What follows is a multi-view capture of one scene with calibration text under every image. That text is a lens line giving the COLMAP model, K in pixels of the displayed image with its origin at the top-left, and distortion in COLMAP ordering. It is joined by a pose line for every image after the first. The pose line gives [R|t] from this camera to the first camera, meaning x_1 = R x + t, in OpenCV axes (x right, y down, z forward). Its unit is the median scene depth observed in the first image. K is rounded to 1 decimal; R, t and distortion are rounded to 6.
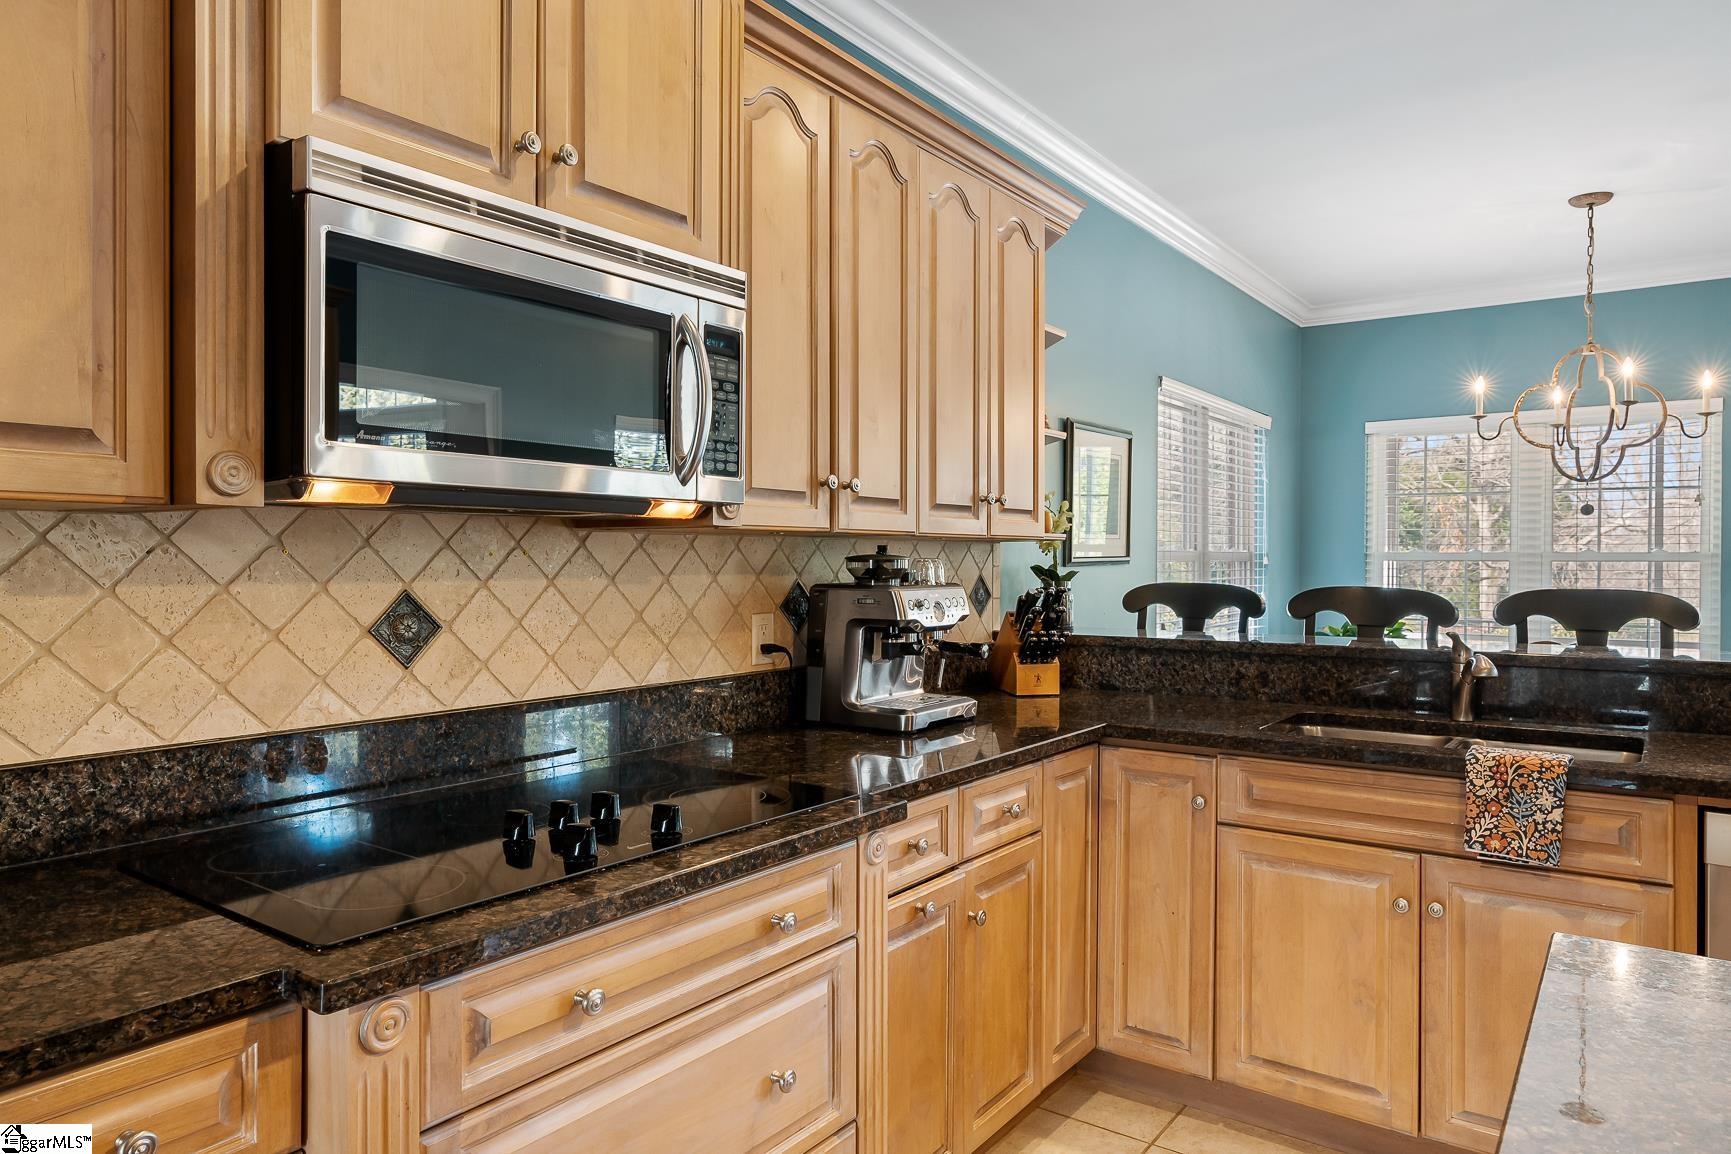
lens RADIAL K [[1108.6, 0, 866.4], [0, 1108.6, 569.9], [0, 0, 1]] dist [0.006276, 0.002549]
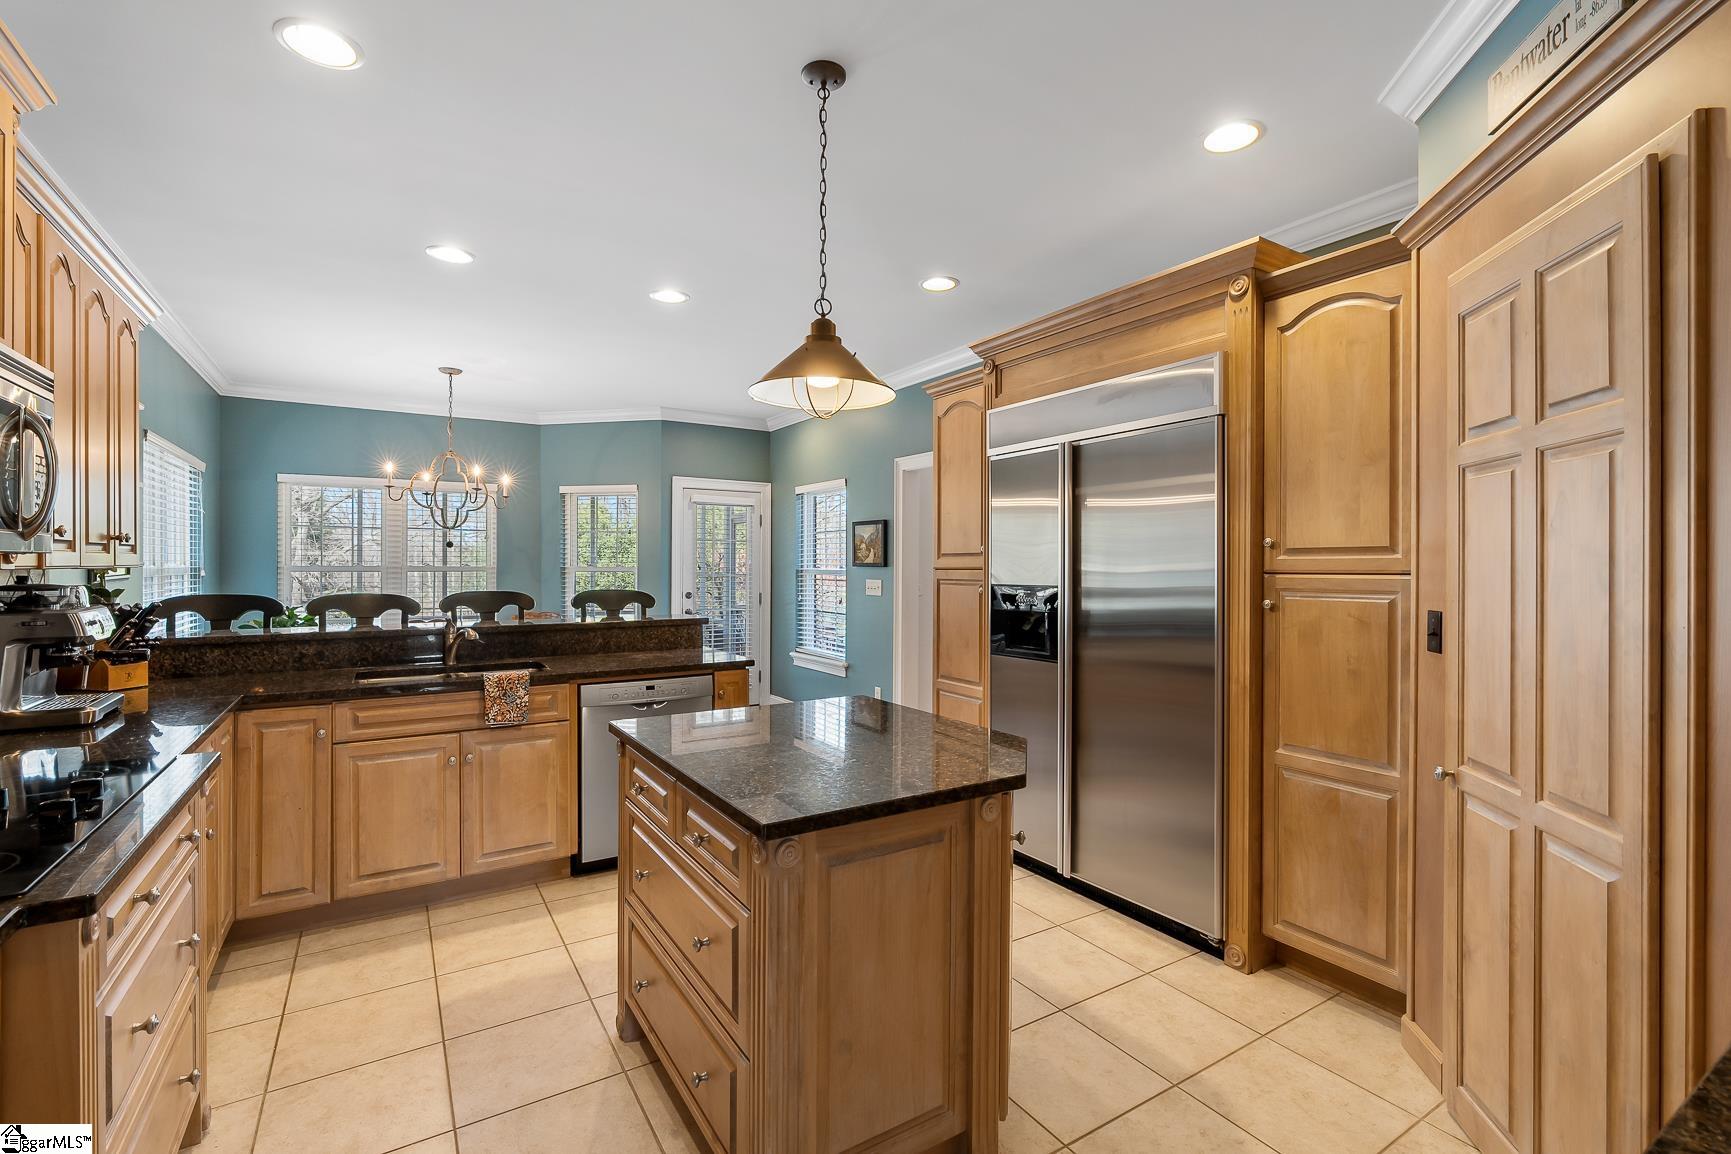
lens RADIAL K [[780.6, 0, 869.4], [0, 780.6, 569.0], [0, 0, 1]] dist [-0.002551, 0.000691]
pose [[0.381597, -0.006826, 0.924303, -0.446193], [0.007123, 0.999965, 0.004444, -0.028625], [-0.924301, 0.004888, 0.381632, -0.168496]]
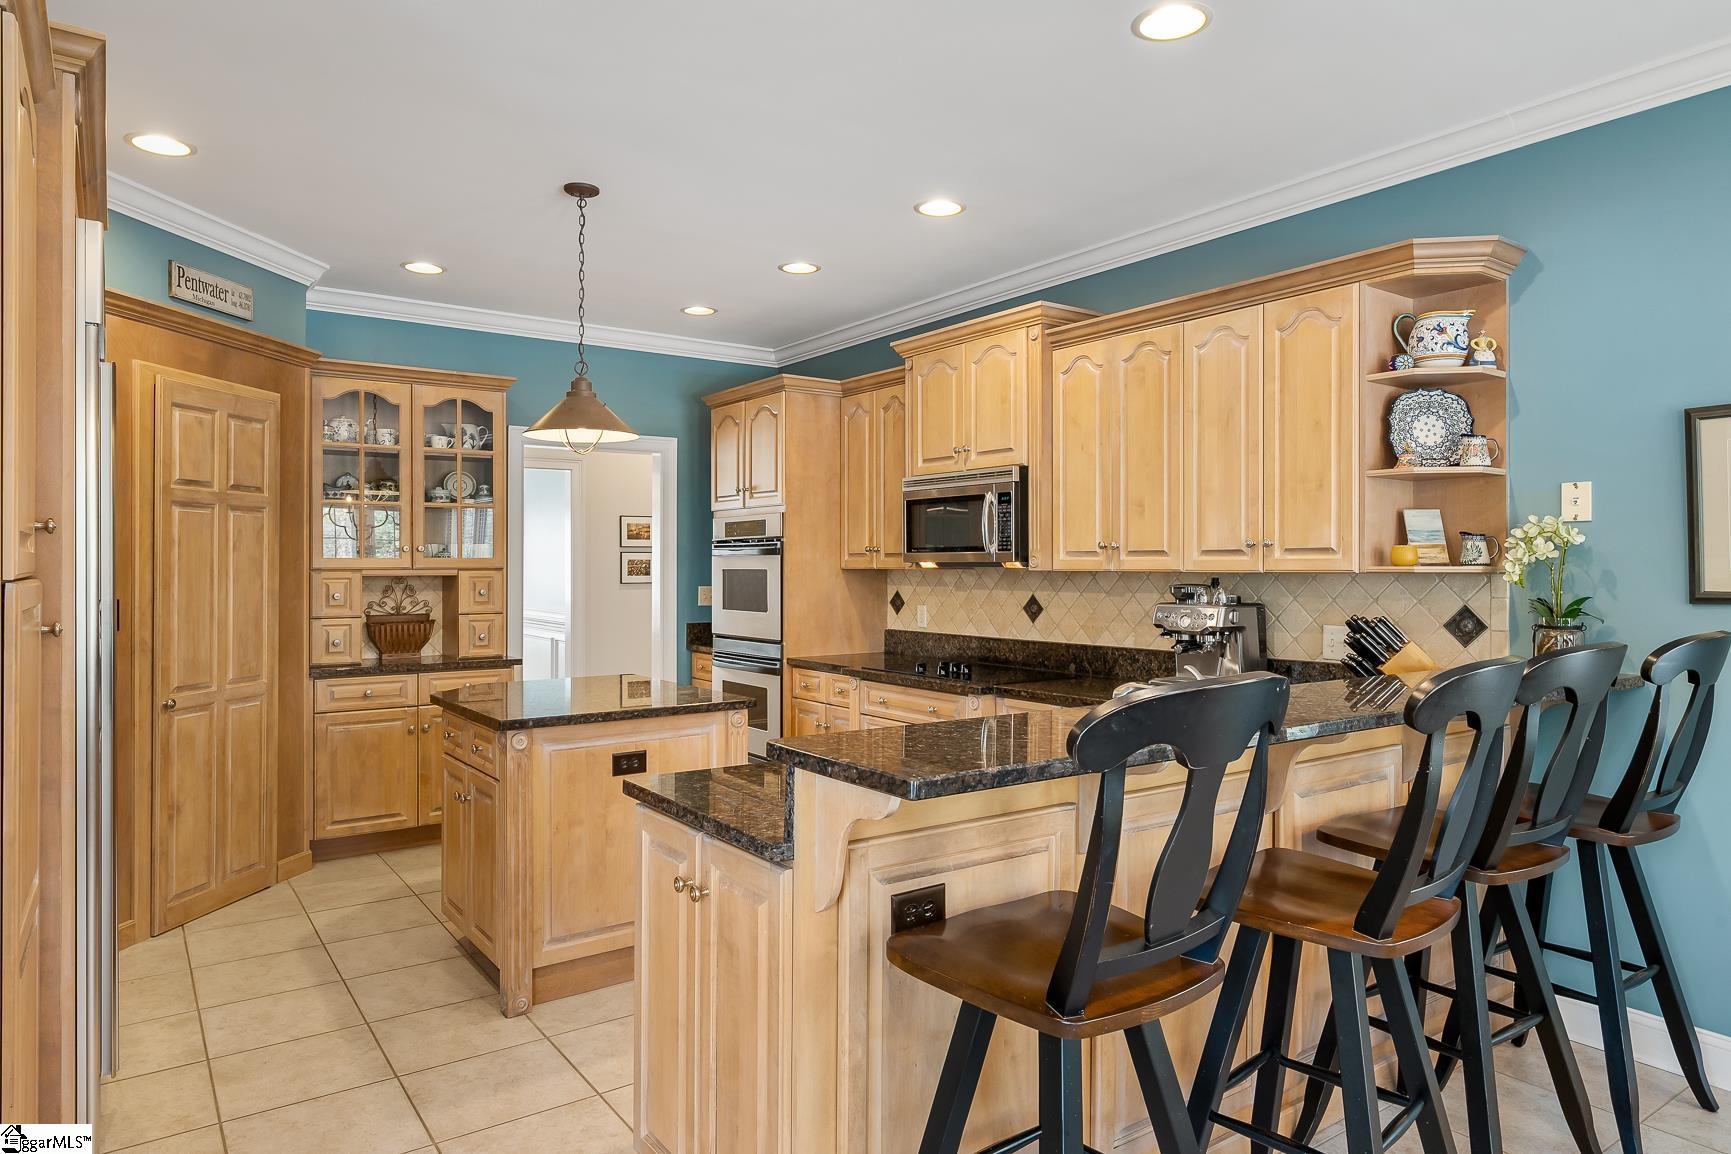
lens RADIAL K [[1075.0, 0, 865.5], [0, 1075.0, 568.1], [0, 0, 1]] dist [0.000670, 0.000094]
pose [[-0.327078, 0.001259, -0.944996, 1.358602], [-0.008325, 0.999956, 0.004214, -0.033575], [0.944961, 0.009245, -0.327054, 0.903889]]
